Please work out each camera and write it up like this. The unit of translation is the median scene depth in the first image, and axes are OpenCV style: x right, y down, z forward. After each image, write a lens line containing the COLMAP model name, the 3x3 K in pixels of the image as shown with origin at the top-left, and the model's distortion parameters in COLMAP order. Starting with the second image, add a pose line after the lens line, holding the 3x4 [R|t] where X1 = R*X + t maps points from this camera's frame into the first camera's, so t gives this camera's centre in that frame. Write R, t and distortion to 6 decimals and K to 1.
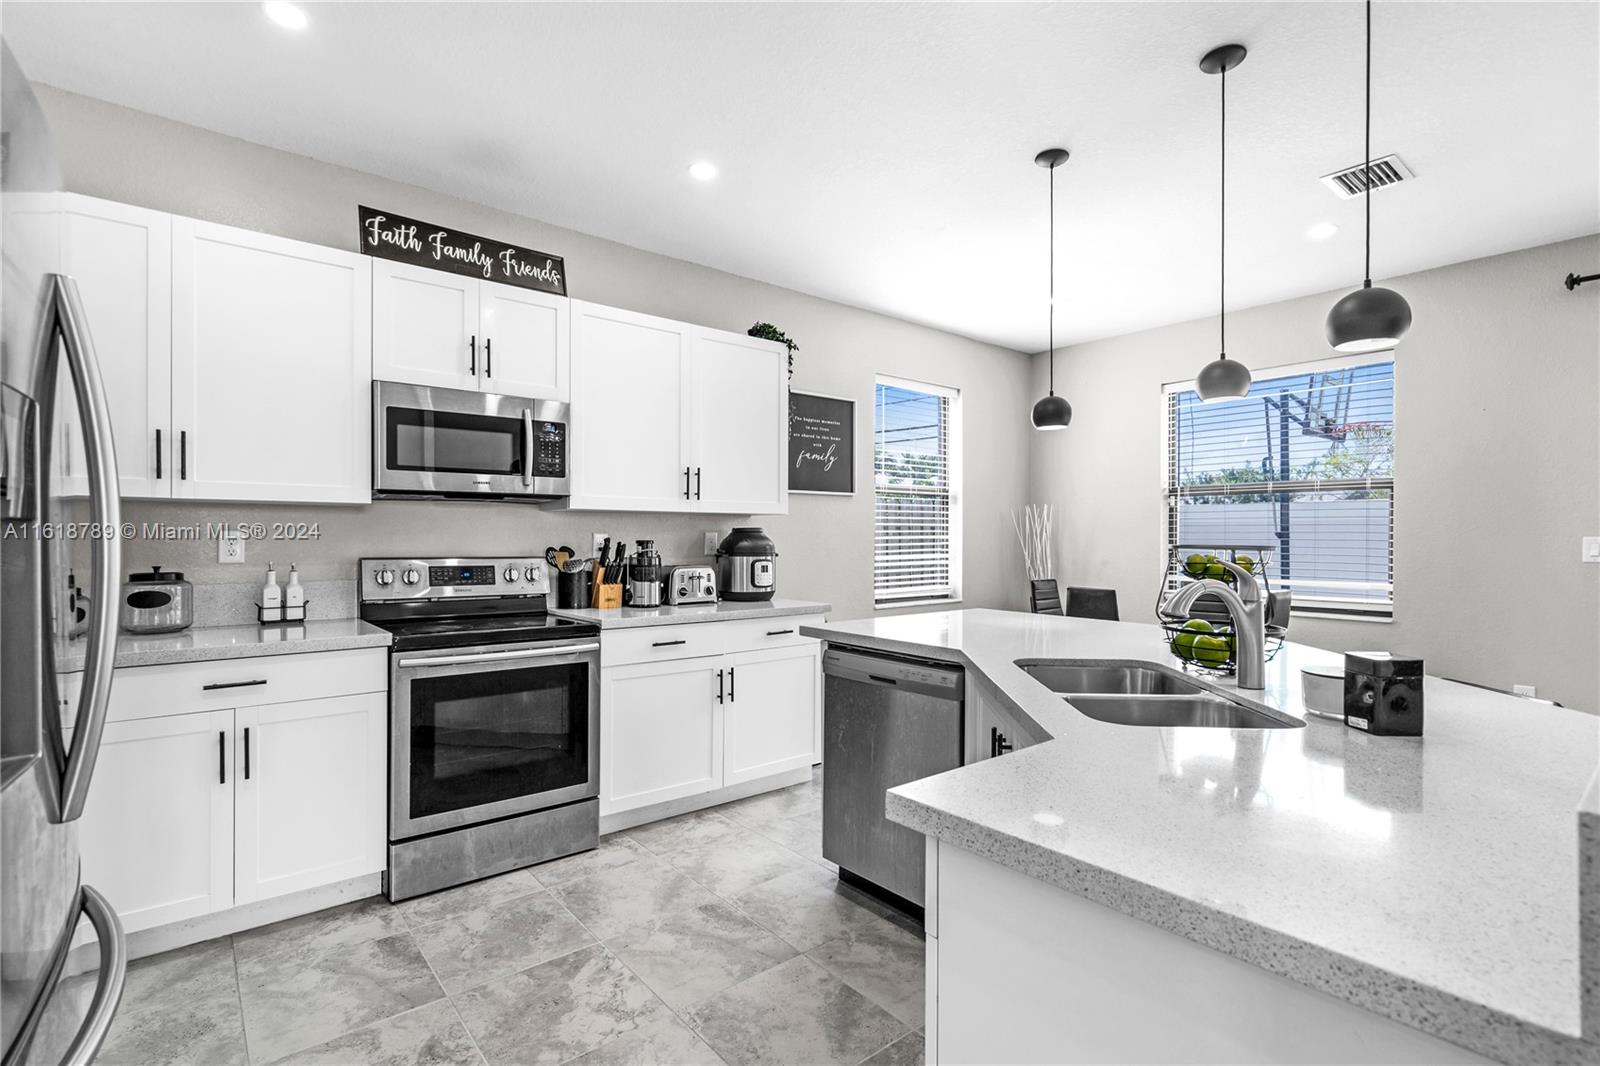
lens RADIAL K [[733.8, 0, 793.9], [0, 733.8, 534.8], [0, 0, 1]] dist [-0.002913, 0.001952]
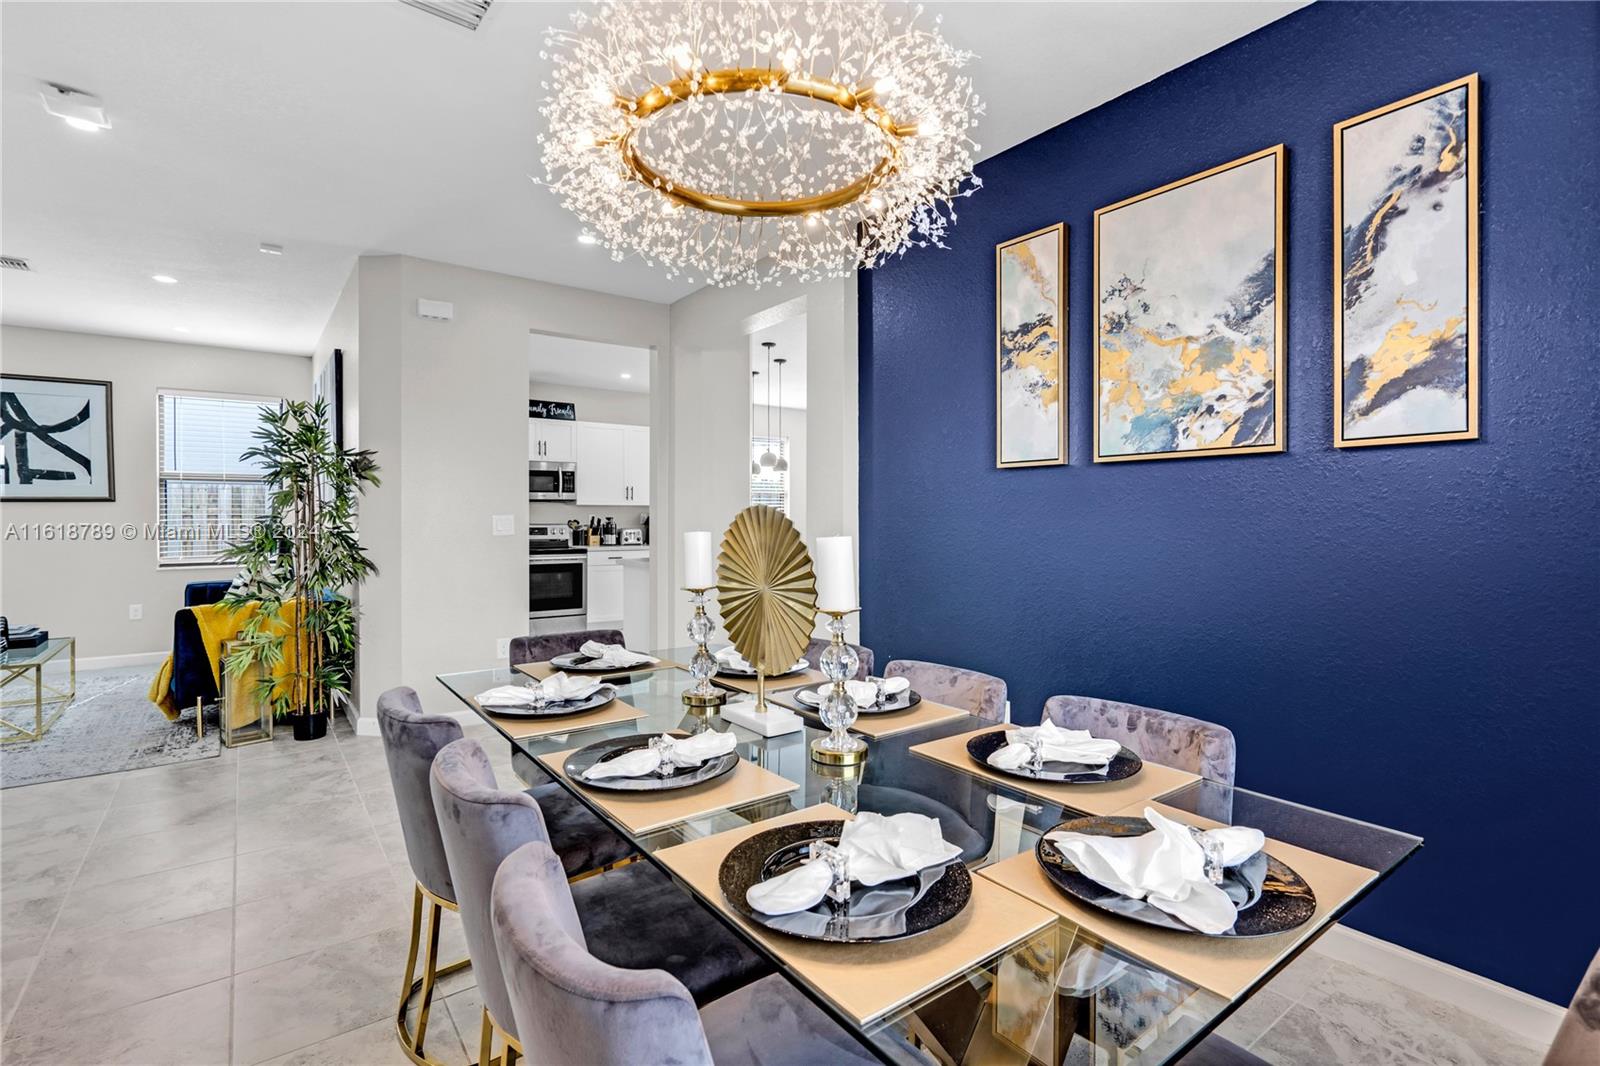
lens RADIAL K [[745.7, 0, 800.7], [0, 745.7, 518.0], [0, 0, 1]] dist [0.001852, -0.001888]
pose [[0.998751, -0.000619, -0.049963, 0.601085], [0.001034, 0.999965, 0.008277, -0.010773], [0.049956, -0.008318, 0.998717, -1.547084]]
